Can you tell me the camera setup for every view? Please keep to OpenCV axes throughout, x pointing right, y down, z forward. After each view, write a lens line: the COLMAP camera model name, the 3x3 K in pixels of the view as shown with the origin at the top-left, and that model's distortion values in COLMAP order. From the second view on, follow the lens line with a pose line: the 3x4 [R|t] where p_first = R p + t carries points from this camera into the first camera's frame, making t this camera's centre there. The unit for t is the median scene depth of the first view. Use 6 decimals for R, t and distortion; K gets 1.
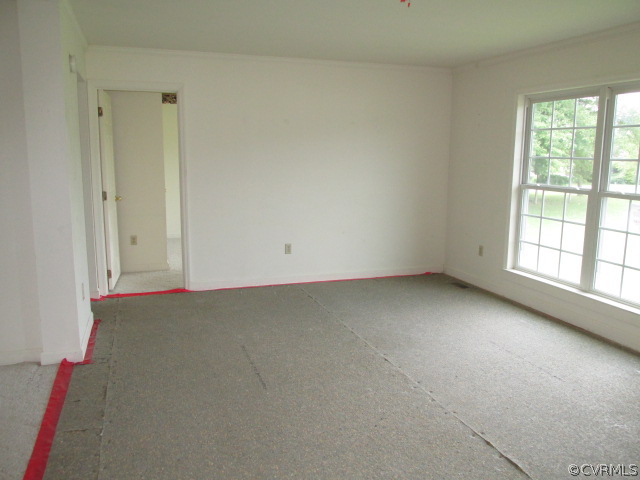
lens RADIAL K [[551.1, 0, 320.0], [0, 551.1, 240.0], [0, 0, 1]] dist [-0.014137, -0.011664]
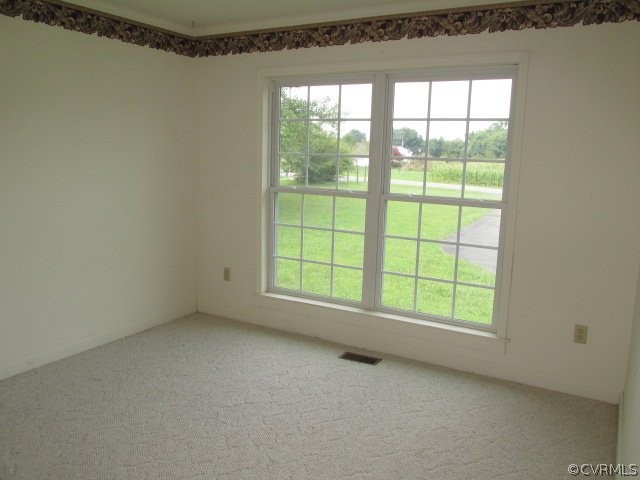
lens RADIAL K [[551.1, 0, 320.0], [0, 551.1, 240.0], [0, 0, 1]] dist [-0.014137, -0.011664]
pose [[0.753307, -0.102719, 0.649598, -0.129371], [0.092869, 0.994444, 0.049553, -0.064368], [-0.651079, 0.022999, 0.758661, 0.378386]]
